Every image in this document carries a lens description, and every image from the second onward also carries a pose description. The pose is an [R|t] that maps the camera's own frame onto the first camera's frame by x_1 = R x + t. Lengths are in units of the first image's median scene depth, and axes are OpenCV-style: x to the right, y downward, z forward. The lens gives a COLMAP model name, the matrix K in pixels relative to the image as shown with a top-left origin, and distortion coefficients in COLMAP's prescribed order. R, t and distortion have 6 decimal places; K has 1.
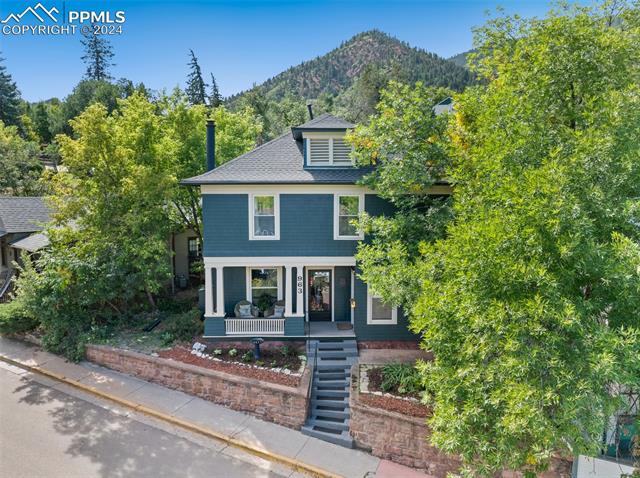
lens RADIAL K [[455.3, 0, 320.0], [0, 455.3, 239.0], [0, 0, 1]] dist [-0.046469, 0.013873]
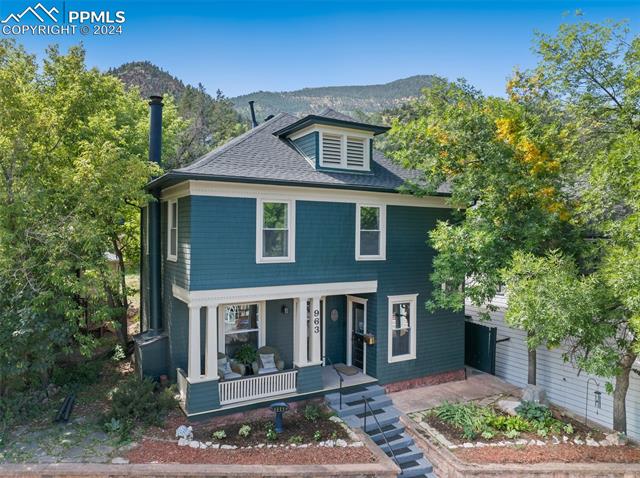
lens RADIAL K [[455.3, 0, 320.0], [0, 455.3, 239.0], [0, 0, 1]] dist [-0.046469, 0.013873]
pose [[0.878390, 0.001167, 0.477943, -0.404766], [0.038773, 0.996527, -0.073694, 0.020312], [-0.476369, 0.083263, 0.875294, 0.331339]]
